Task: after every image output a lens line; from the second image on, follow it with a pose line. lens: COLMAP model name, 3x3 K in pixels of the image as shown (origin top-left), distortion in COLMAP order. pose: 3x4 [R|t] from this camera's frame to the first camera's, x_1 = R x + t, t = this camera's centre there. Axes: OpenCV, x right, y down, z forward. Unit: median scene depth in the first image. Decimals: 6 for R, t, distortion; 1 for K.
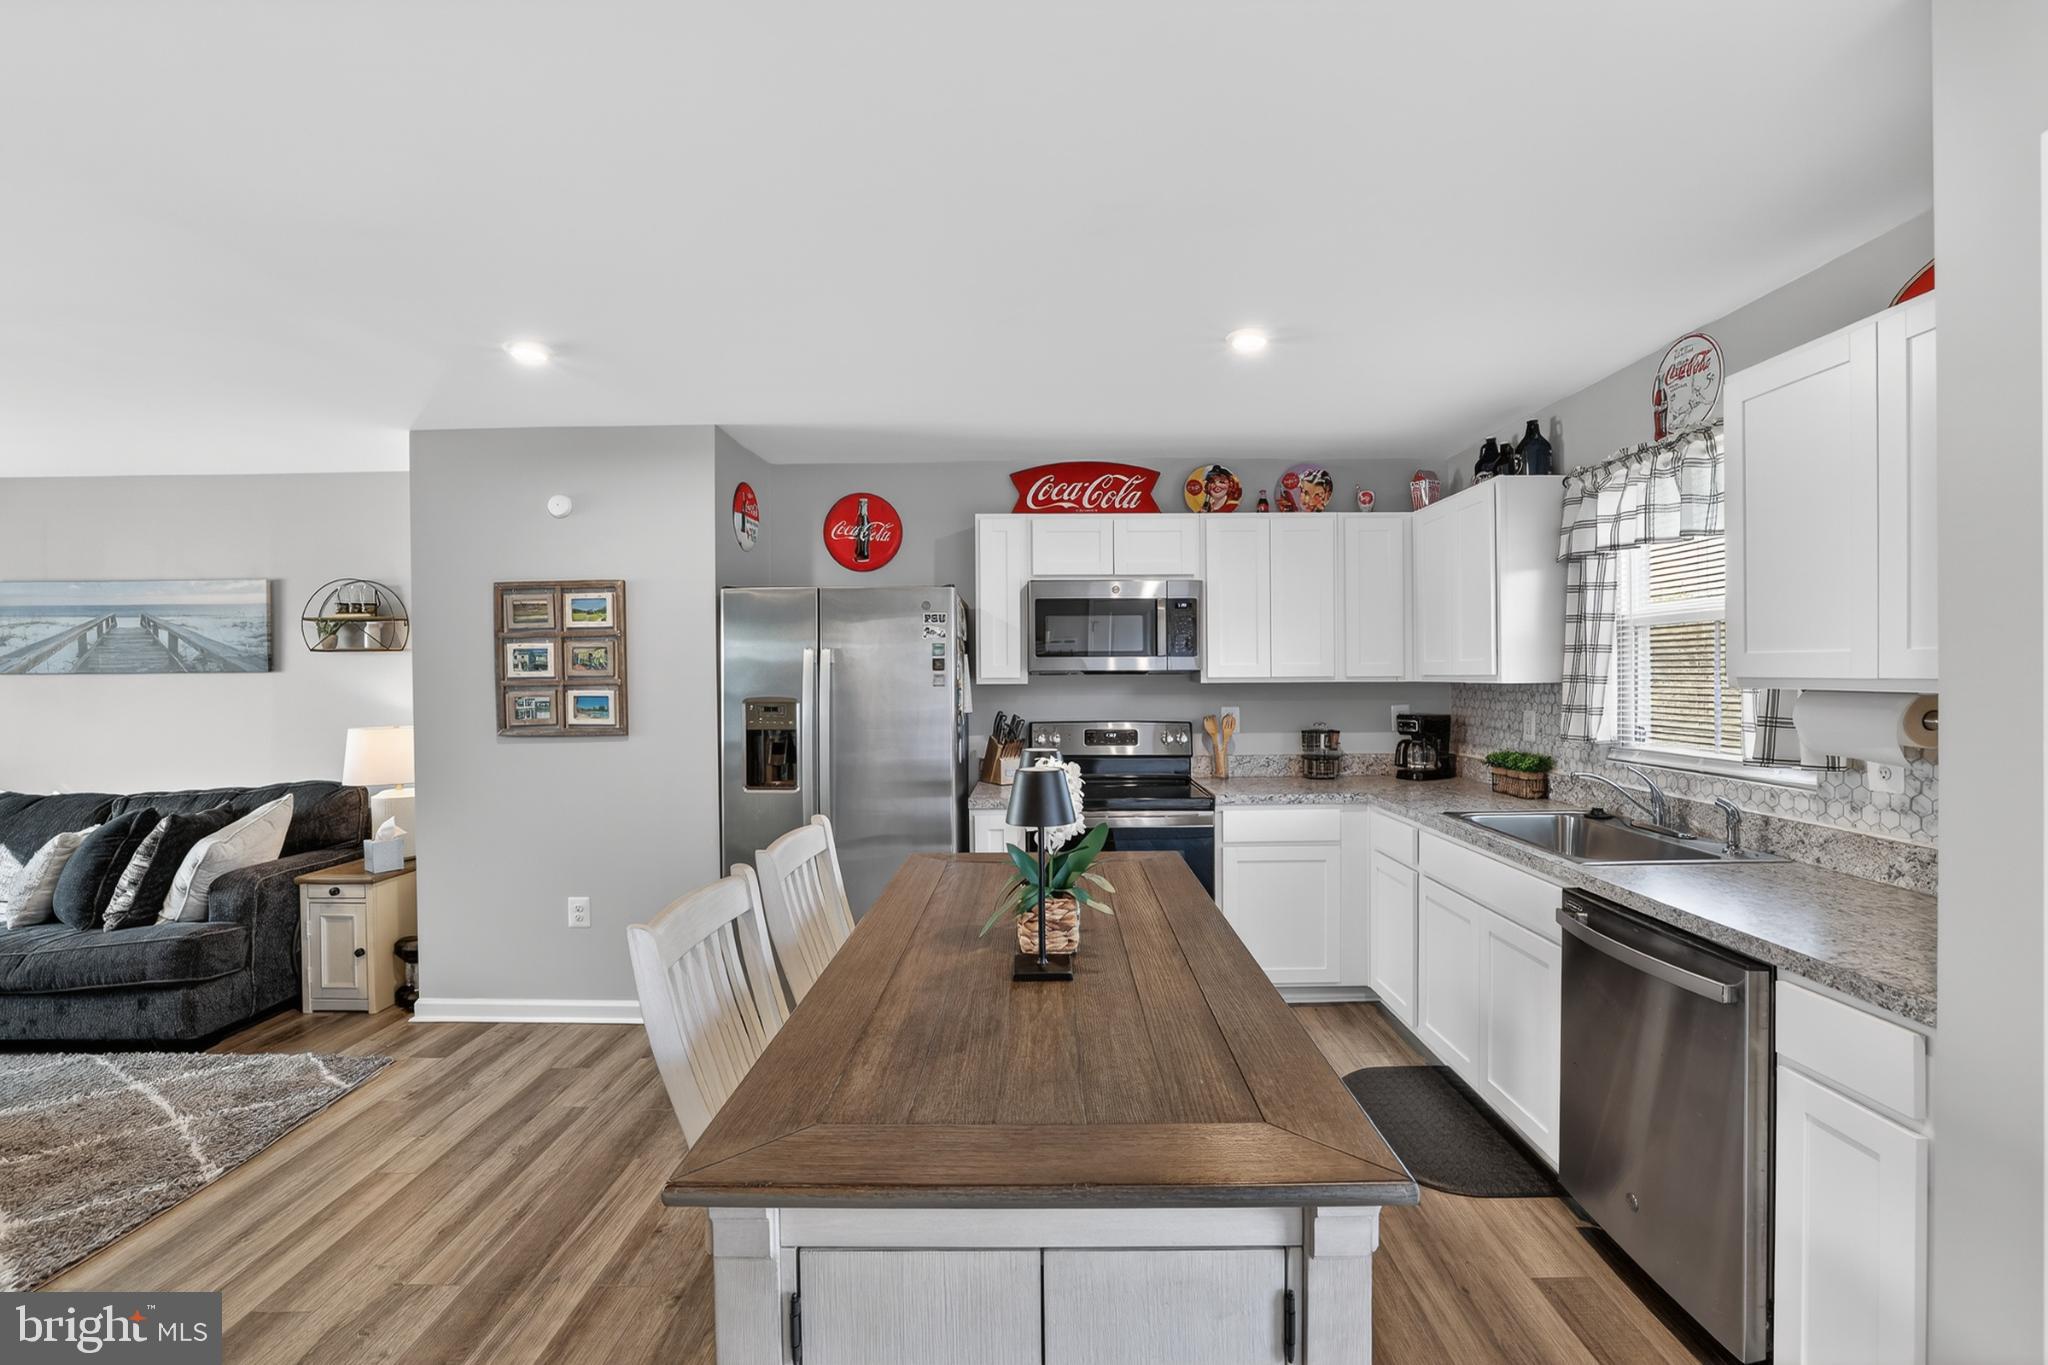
lens RADIAL K [[904.9, 0, 1033.9], [0, 904.9, 678.8], [0, 0, 1]] dist [-0.048386, 0.021022]
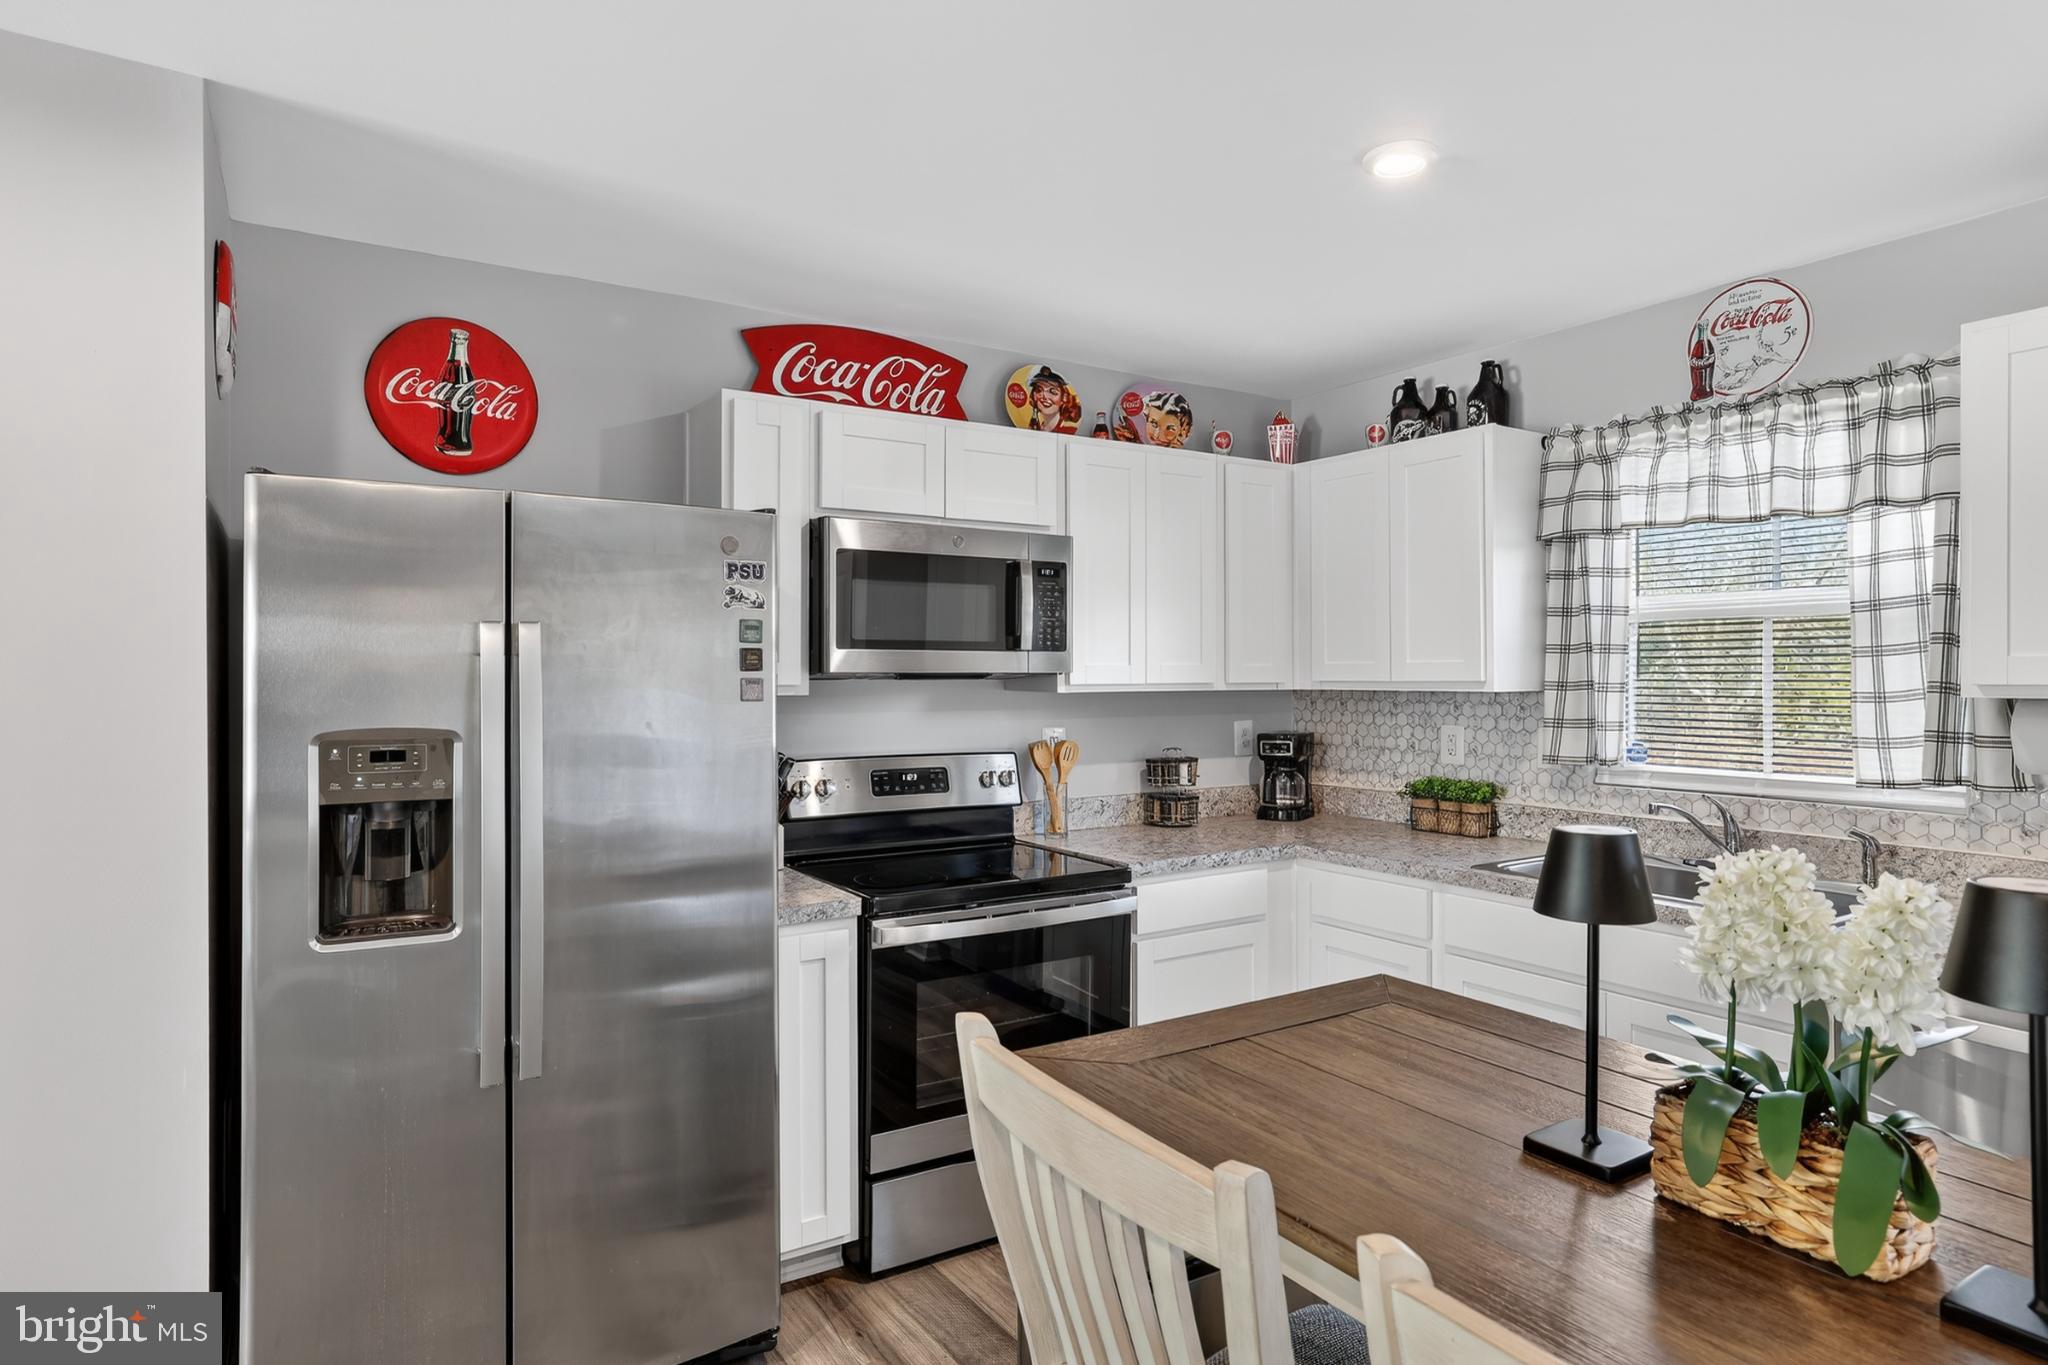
lens RADIAL K [[1158.8, 0, 1024.0], [0, 1158.8, 675.6], [0, 0, 1]] dist [-0.040872, 0.039883]
pose [[0.838967, 0.004092, 0.544166, -0.352977], [0.000128, 0.999970, -0.007717, -0.001372], [-0.544182, 0.006544, 0.838942, 0.373040]]
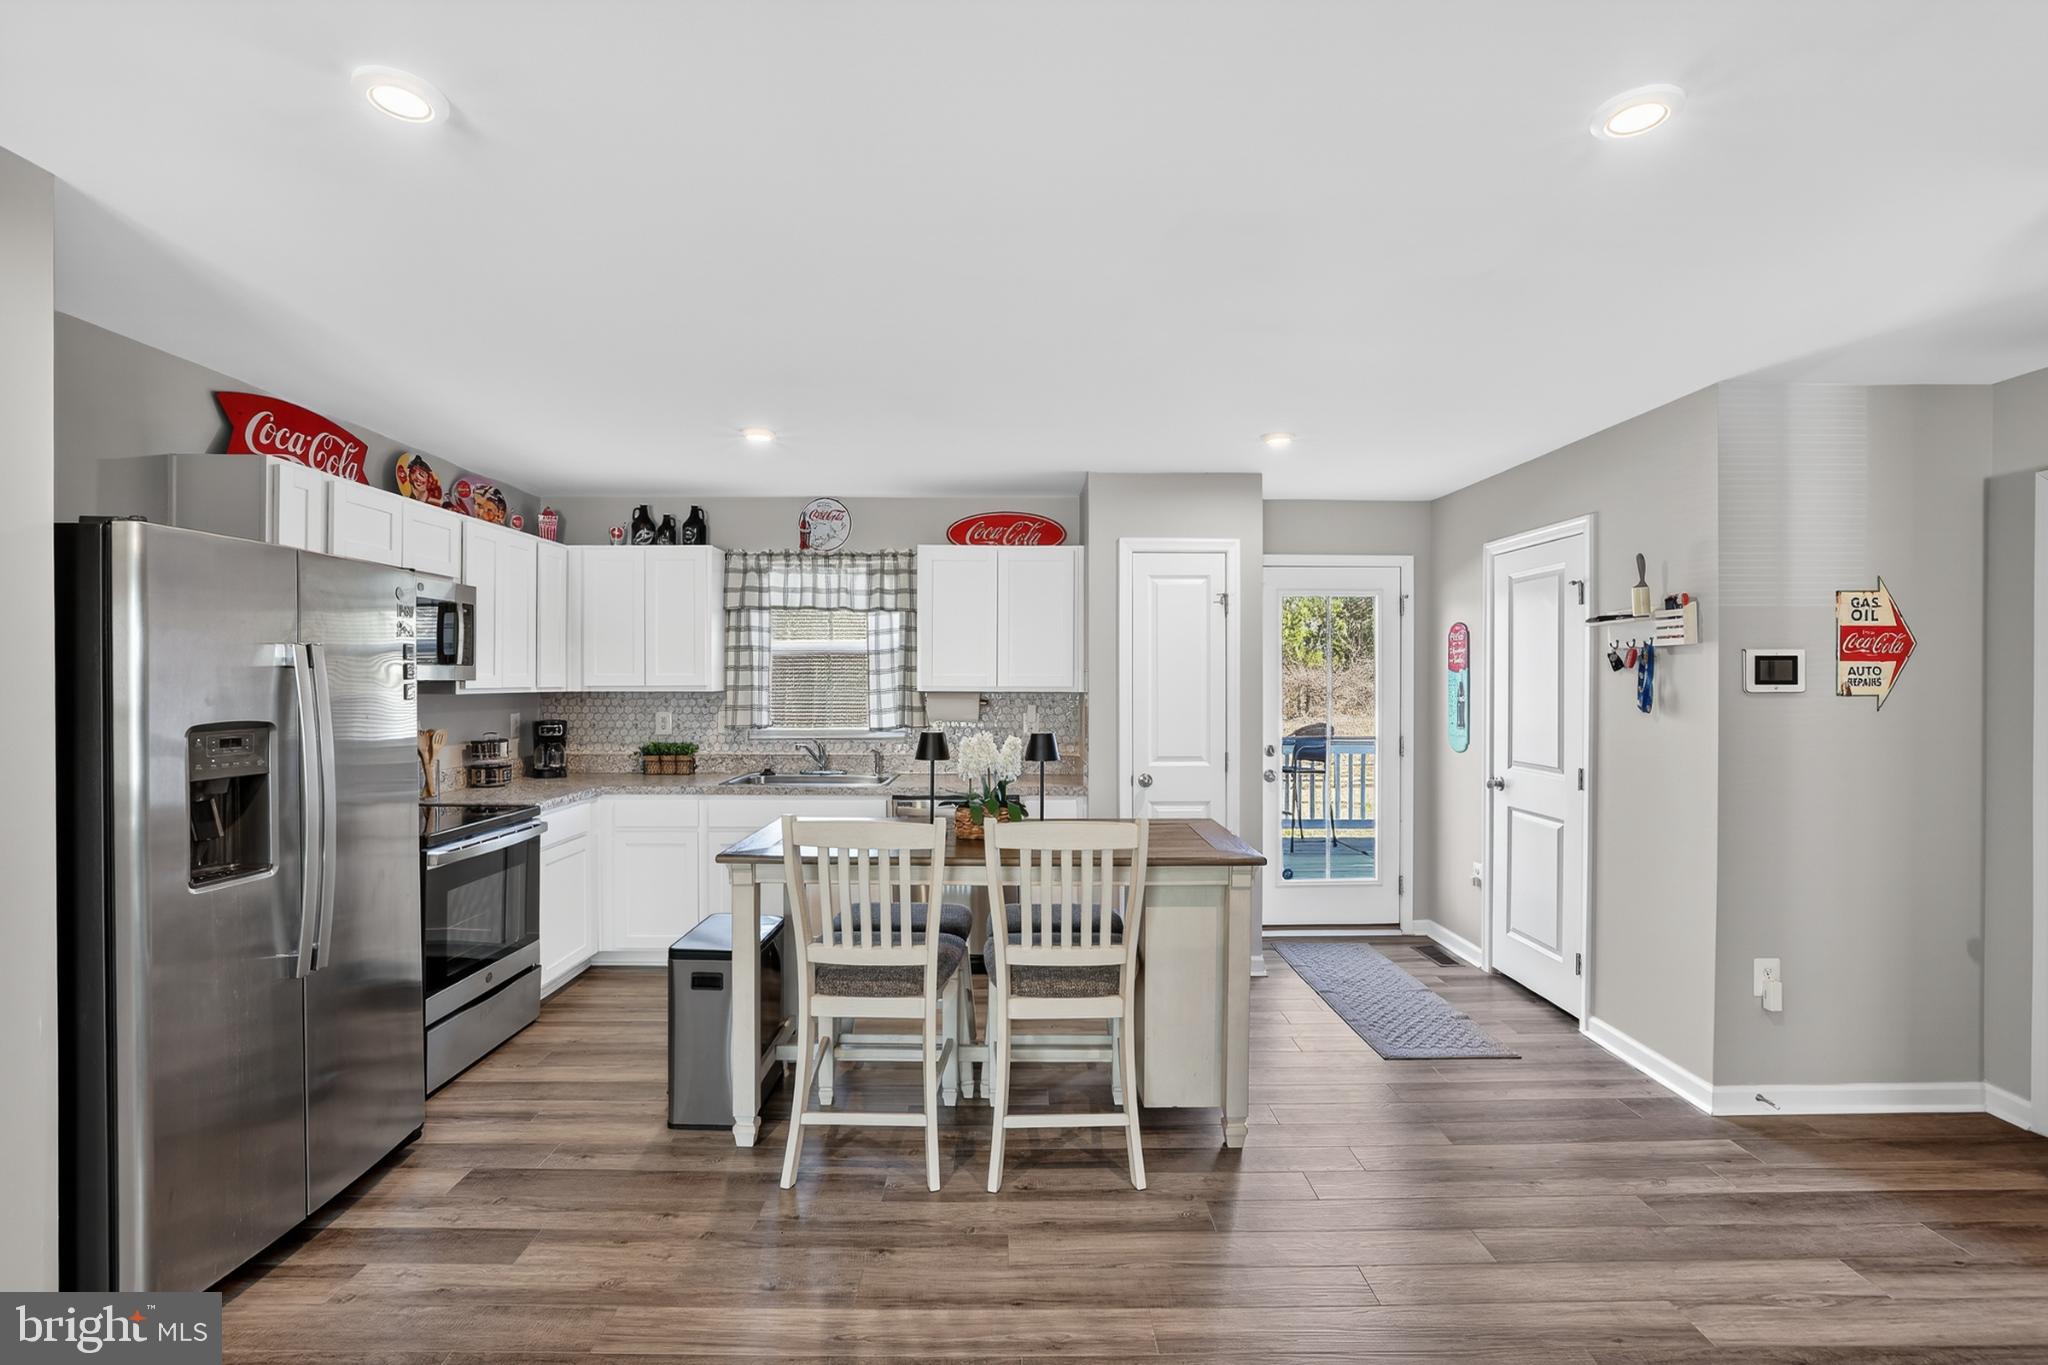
lens RADIAL K [[922.9, 0, 1015.4], [0, 922.9, 689.3], [0, 0, 1]] dist [-0.061809, 0.029035]
pose [[-0.019535, -0.002249, 0.999807, -0.922742], [0.005932, 0.999980, 0.002365, 0.001137], [-0.999792, 0.005977, -0.019522, 0.529314]]
